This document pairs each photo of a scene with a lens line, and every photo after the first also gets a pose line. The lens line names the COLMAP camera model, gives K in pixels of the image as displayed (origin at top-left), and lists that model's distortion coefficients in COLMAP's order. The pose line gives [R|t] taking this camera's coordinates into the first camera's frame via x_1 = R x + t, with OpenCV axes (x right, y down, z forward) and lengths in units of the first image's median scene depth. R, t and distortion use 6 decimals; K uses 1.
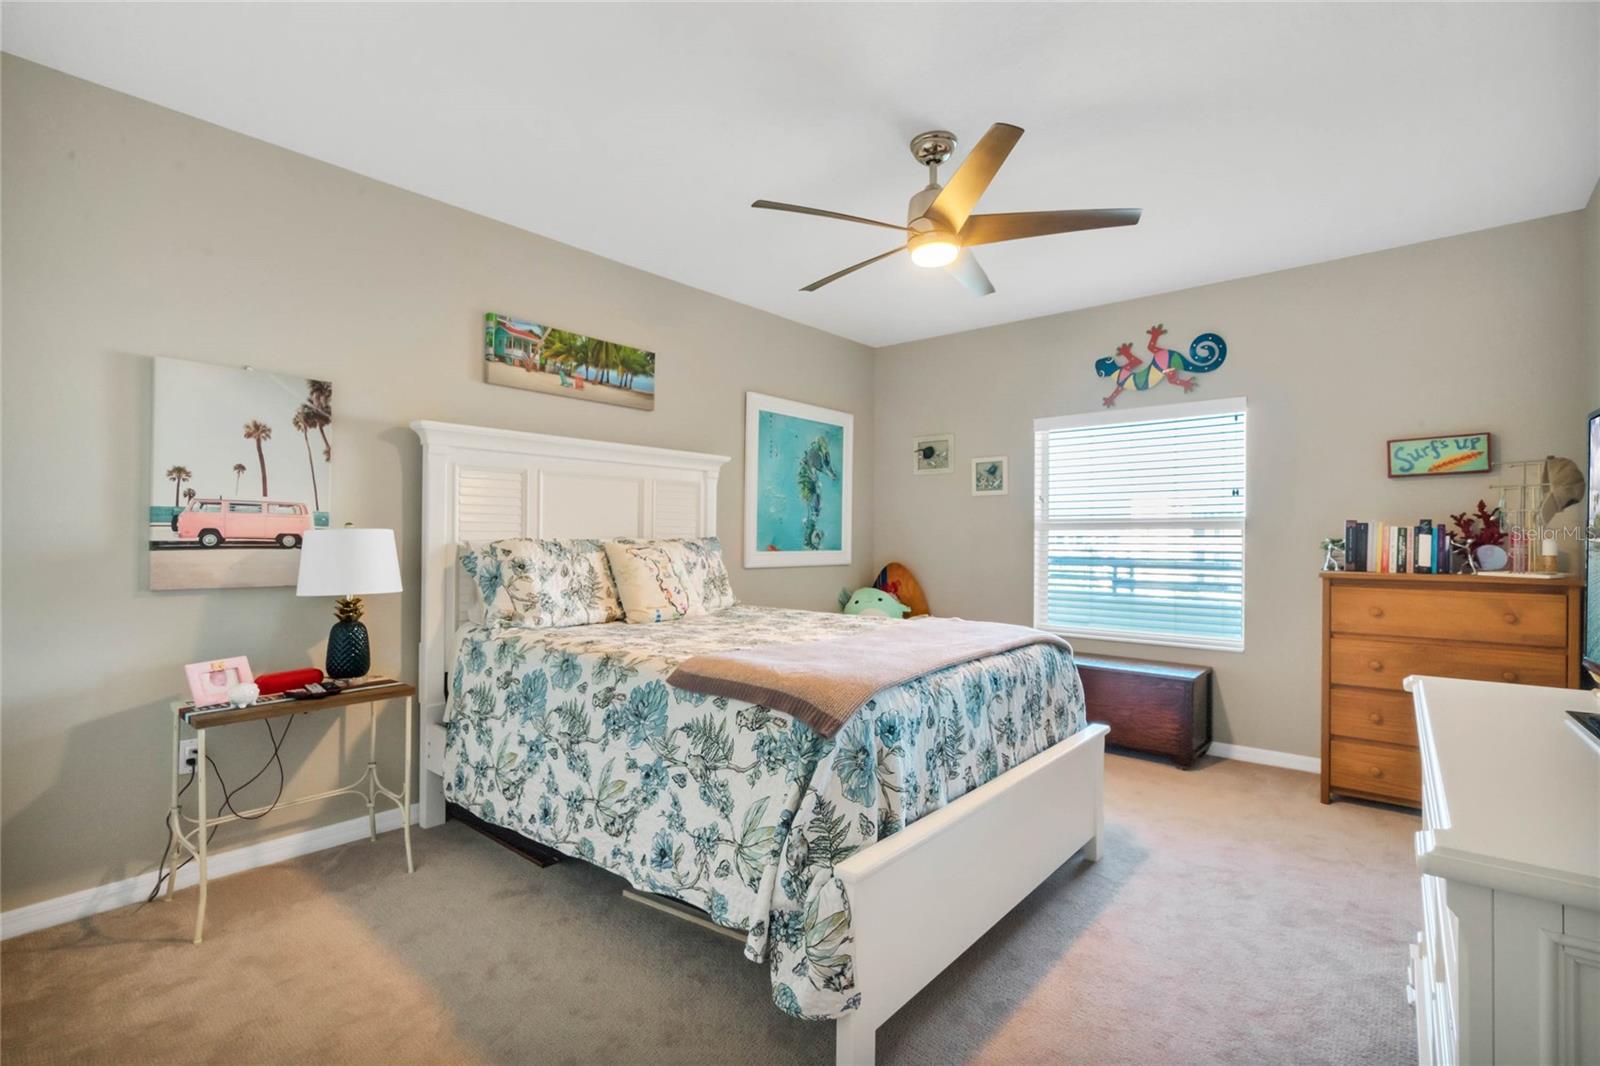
lens RADIAL K [[733.2, 0, 793.8], [0, 733.2, 534.1], [0, 0, 1]] dist [-0.006047, 0.000281]
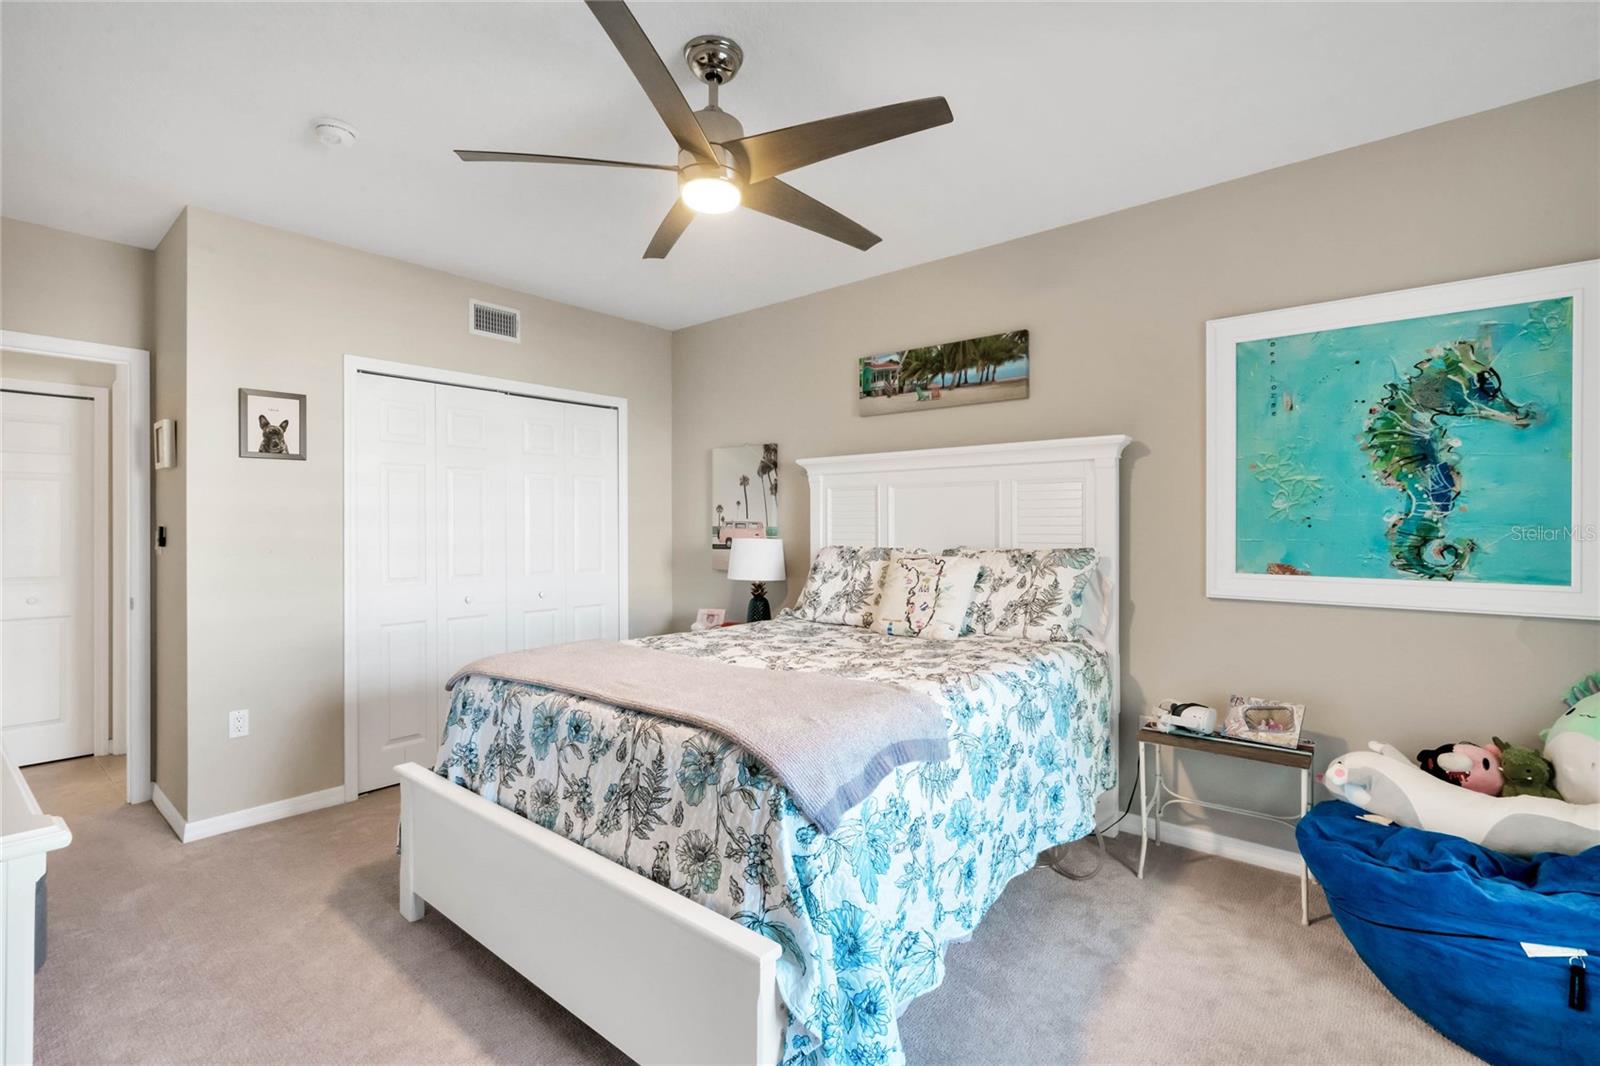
lens RADIAL K [[733.2, 0, 794.5], [0, 733.2, 528.5], [0, 0, 1]] dist [-0.006047, 0.000281]
pose [[0.015023, -0.004042, -0.999879, 0.740989], [0.003220, 0.999987, -0.003994, -0.016488], [0.999882, -0.003159, 0.015036, 0.817588]]
